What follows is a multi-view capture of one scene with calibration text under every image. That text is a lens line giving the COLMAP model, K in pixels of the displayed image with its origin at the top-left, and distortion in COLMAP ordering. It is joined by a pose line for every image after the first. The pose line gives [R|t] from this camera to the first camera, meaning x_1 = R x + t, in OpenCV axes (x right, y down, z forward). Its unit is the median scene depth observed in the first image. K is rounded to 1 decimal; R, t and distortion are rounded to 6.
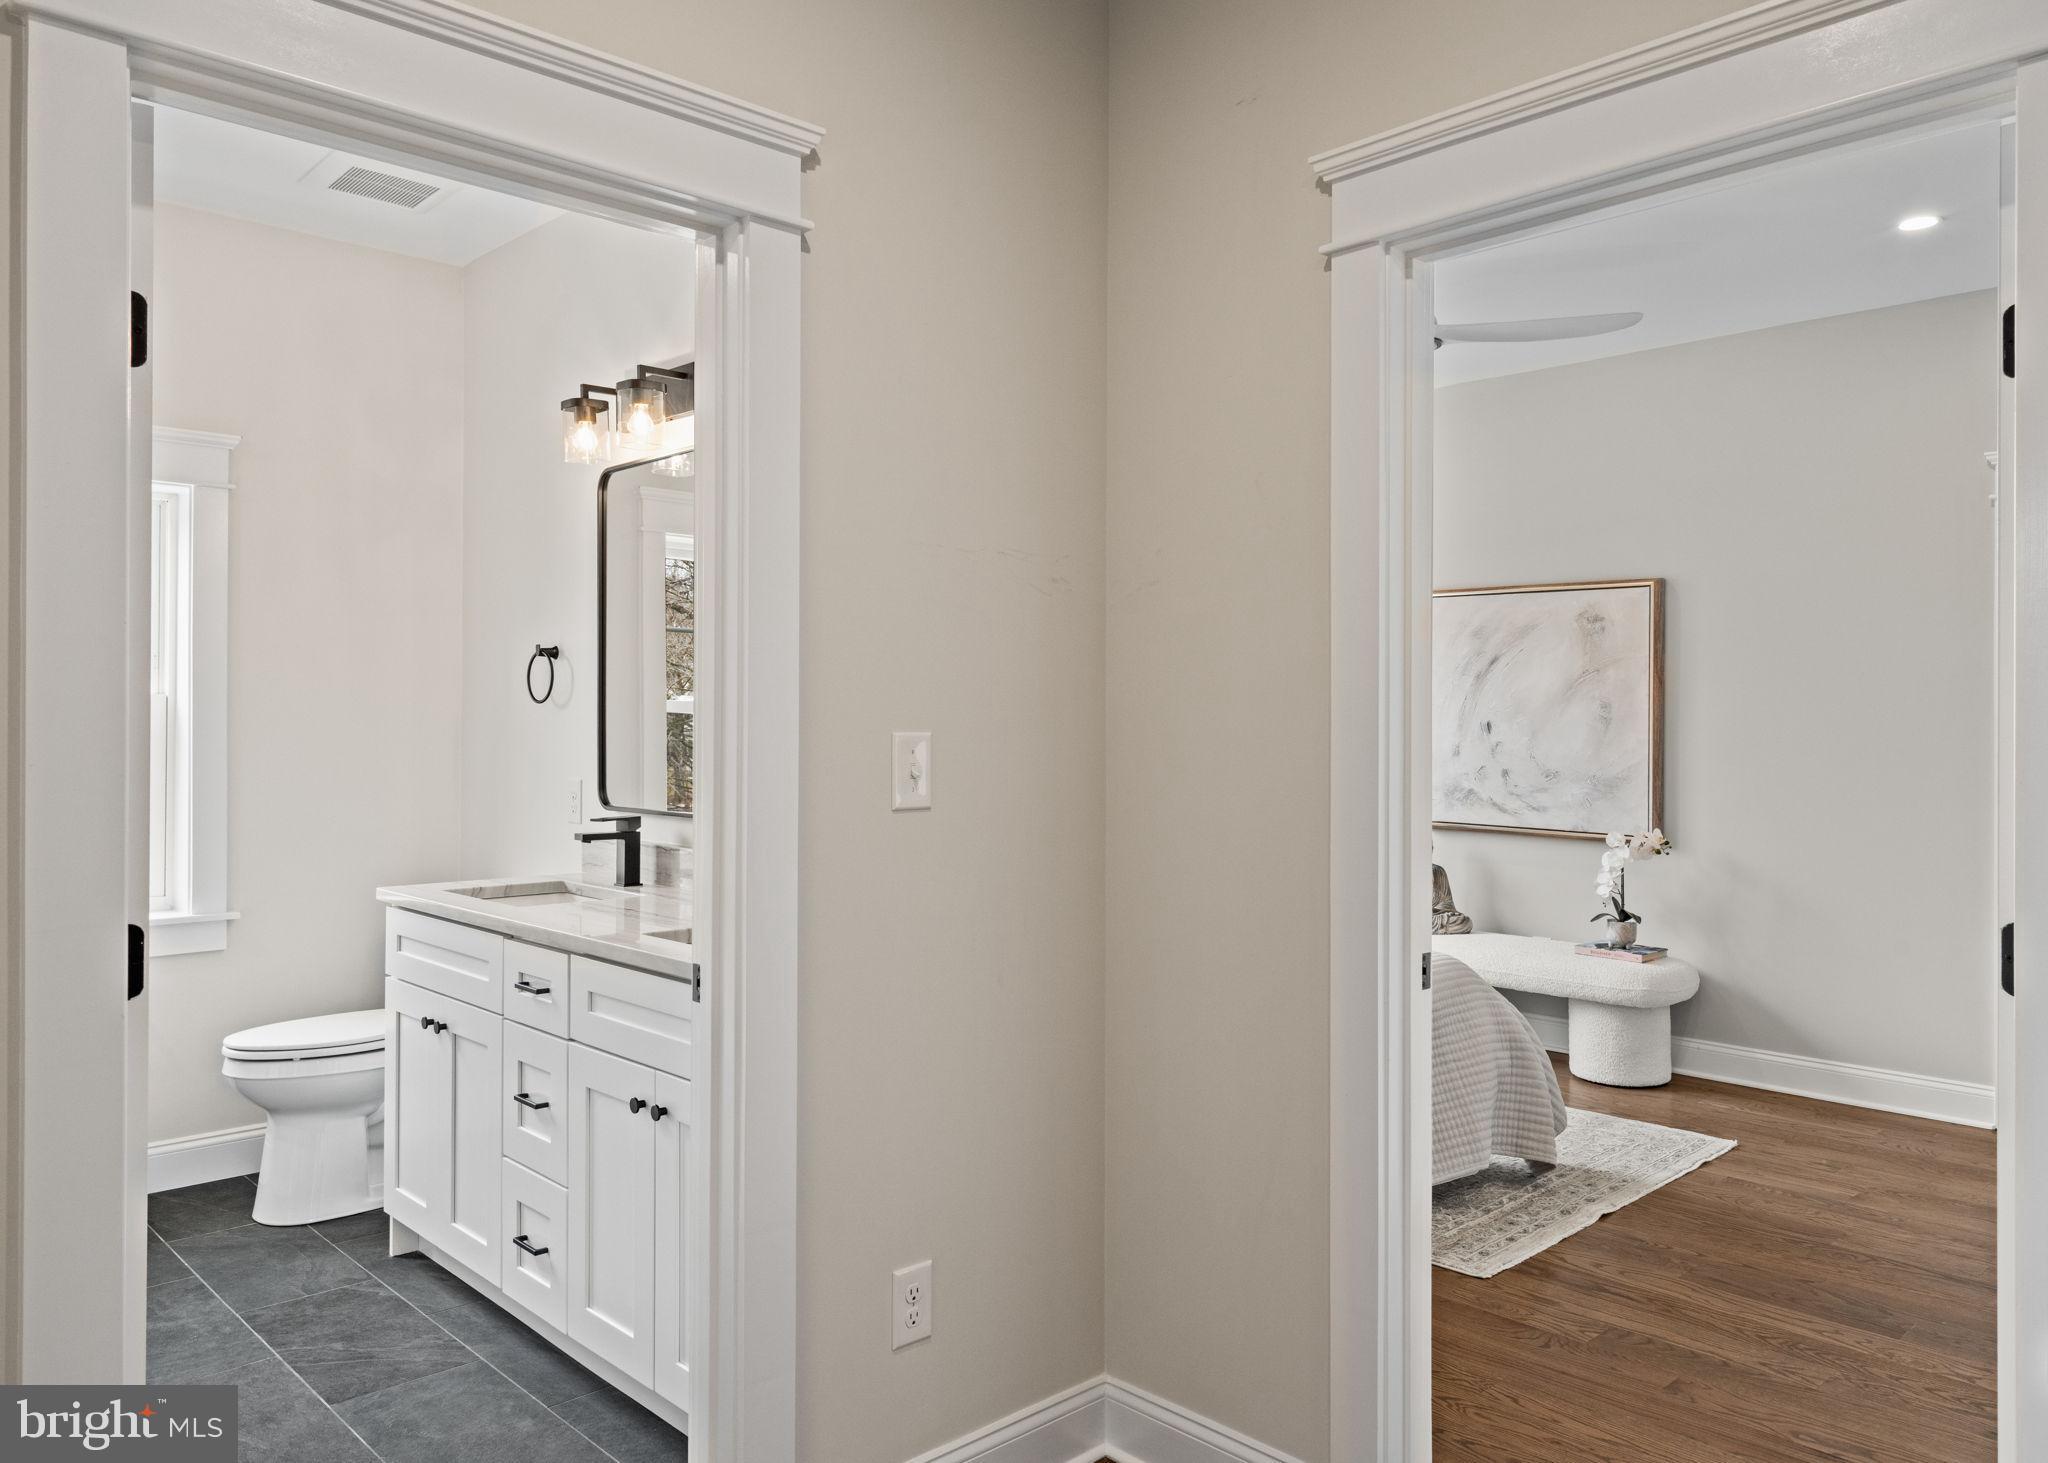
lens RADIAL K [[1452.2, 0, 1040.6], [0, 1452.2, 732.5], [0, 0, 1]] dist [0.000835, 0.001984]
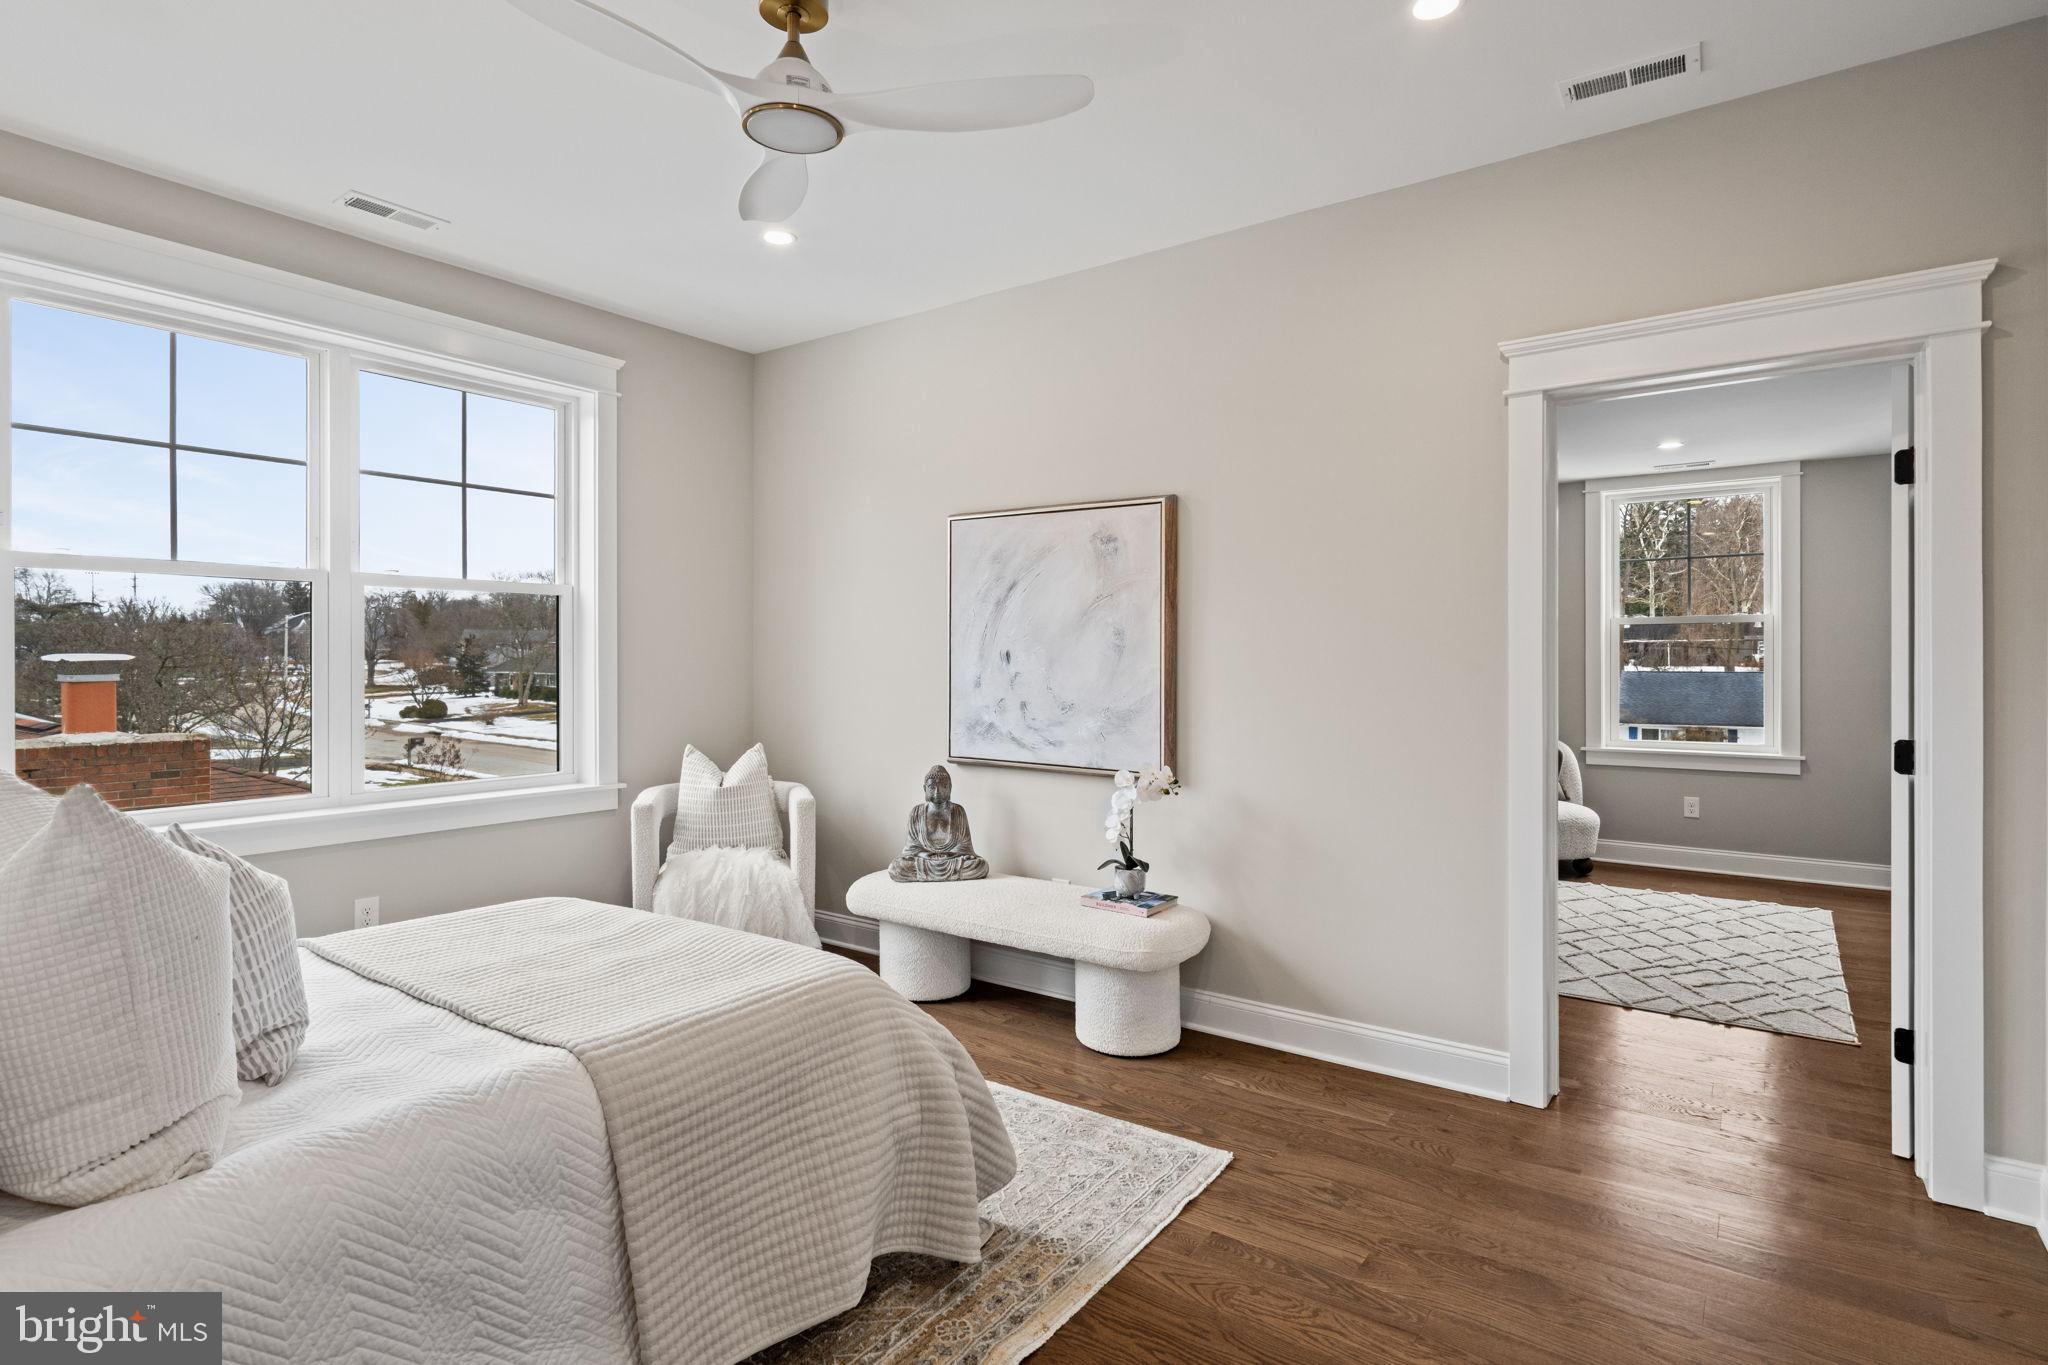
lens RADIAL K [[993.6, 0, 1019.2], [0, 993.6, 680.8], [0, 0, 1]] dist [0.002773, 0.000261]
pose [[0.986115, -0.010563, 0.165729, 0.214374], [0.008269, 0.999860, 0.014526, 0.002499], [-0.165859, -0.012954, 0.986064, 0.371914]]
